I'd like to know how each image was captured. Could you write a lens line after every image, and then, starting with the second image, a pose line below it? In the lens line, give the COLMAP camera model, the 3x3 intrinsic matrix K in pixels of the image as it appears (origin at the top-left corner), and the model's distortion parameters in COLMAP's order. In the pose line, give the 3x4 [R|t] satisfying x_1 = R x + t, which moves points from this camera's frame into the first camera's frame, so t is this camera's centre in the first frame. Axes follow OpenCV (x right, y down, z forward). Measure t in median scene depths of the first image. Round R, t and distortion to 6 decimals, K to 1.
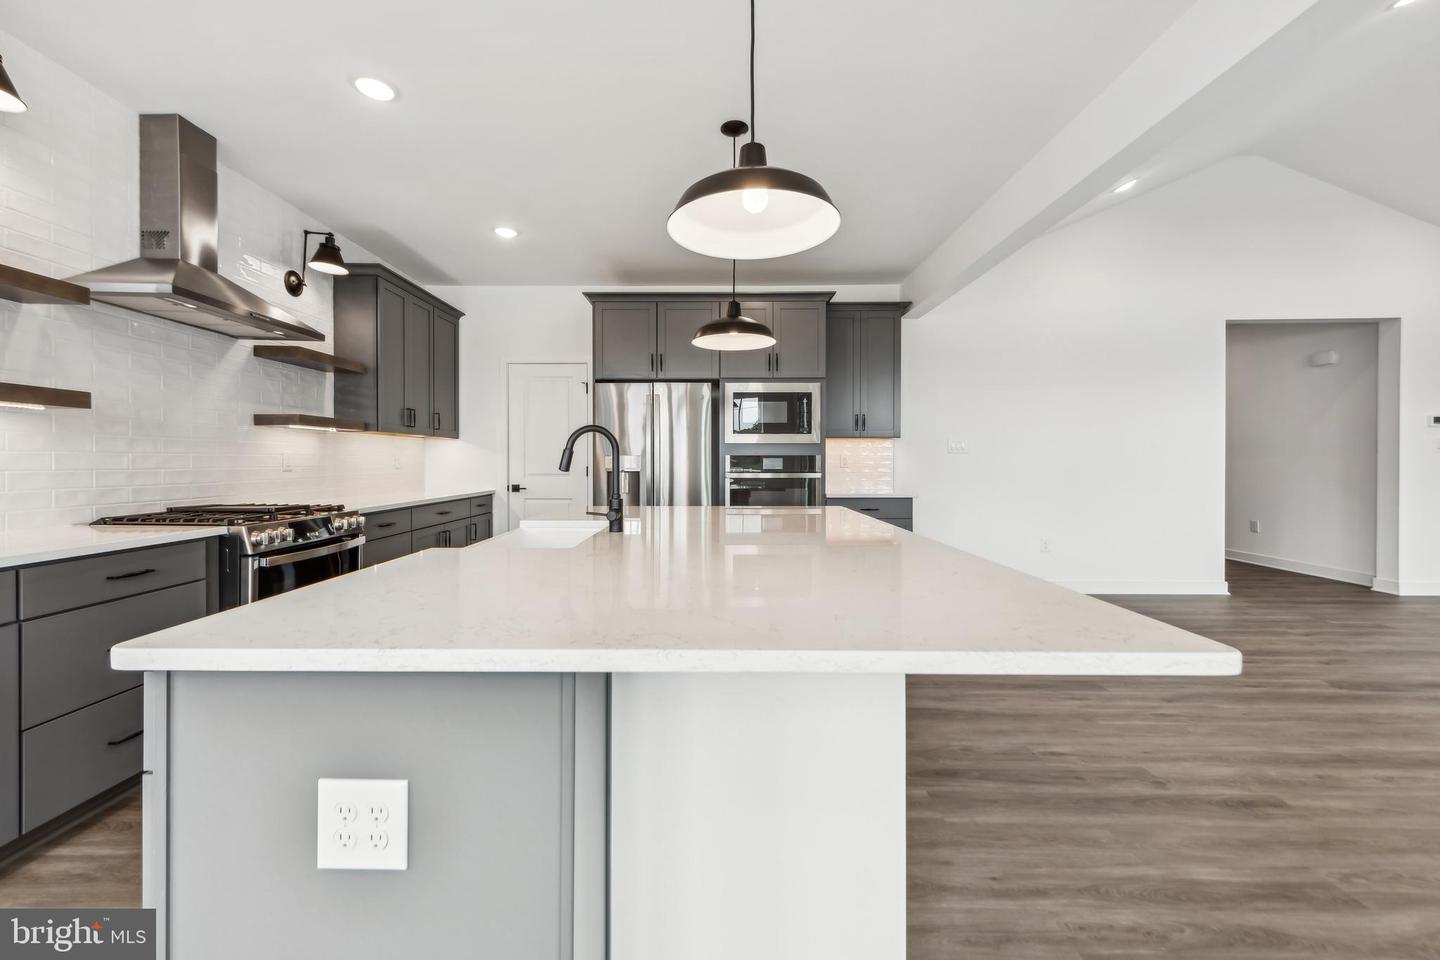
lens RADIAL K [[581.0, 0, 718.2], [0, 581.0, 469.8], [0, 0, 1]] dist [0.009959, -0.002676]
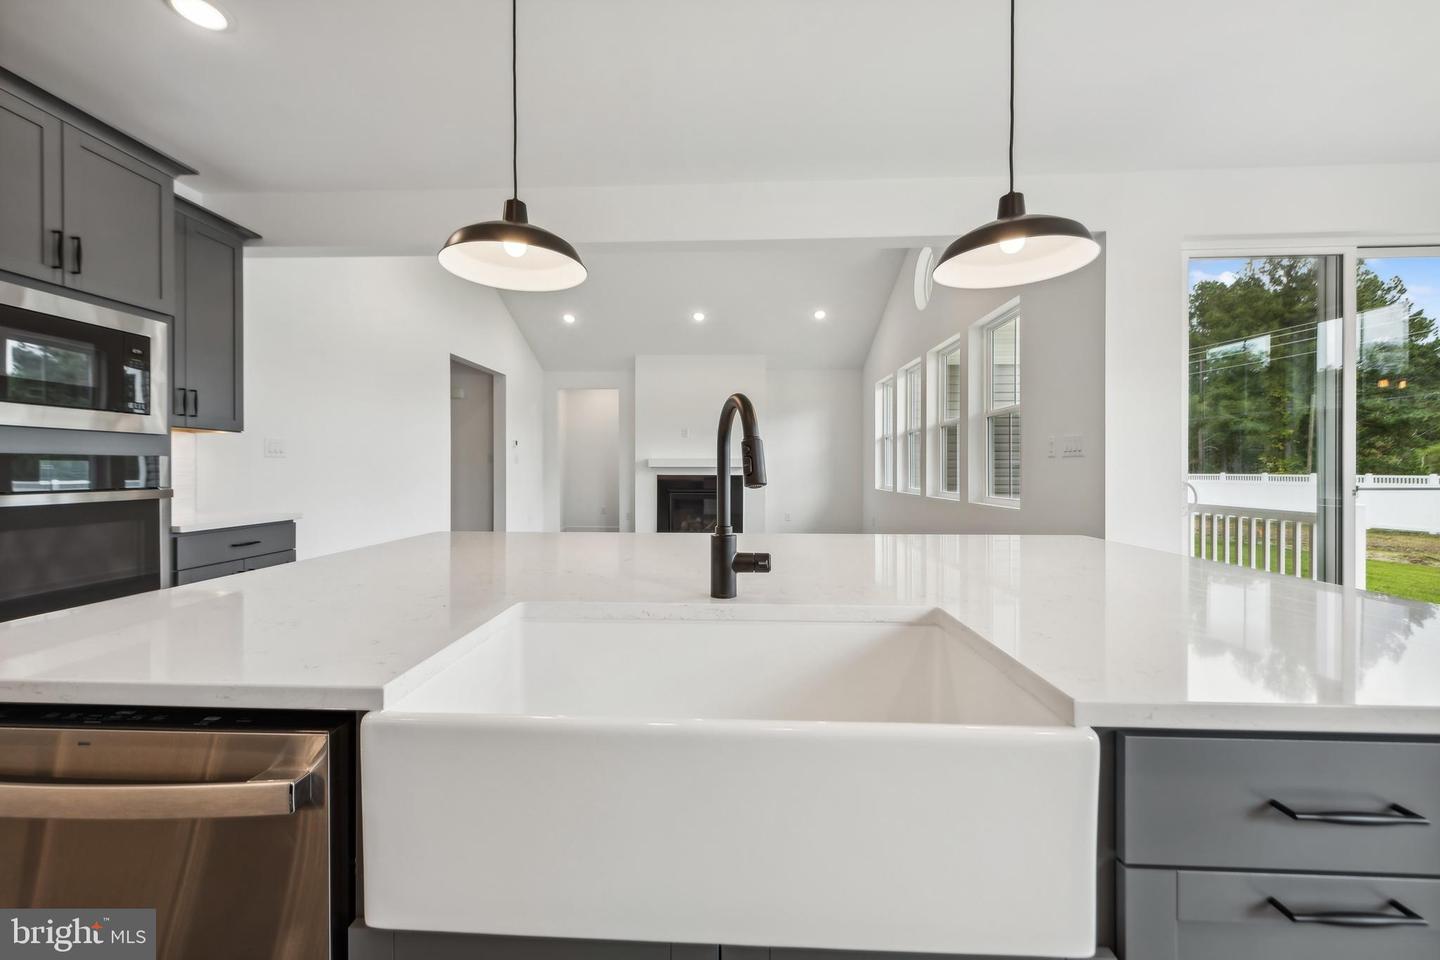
lens RADIAL K [[581.0, 0, 714.0], [0, 581.0, 476.0], [0, 0, 1]] dist [0.009959, -0.002676]
pose [[0.045716, -0.007739, 0.998924, -0.344259], [0.012820, 0.999892, 0.007160, -0.005415], [-0.998872, 0.012478, 0.045810, 0.467886]]
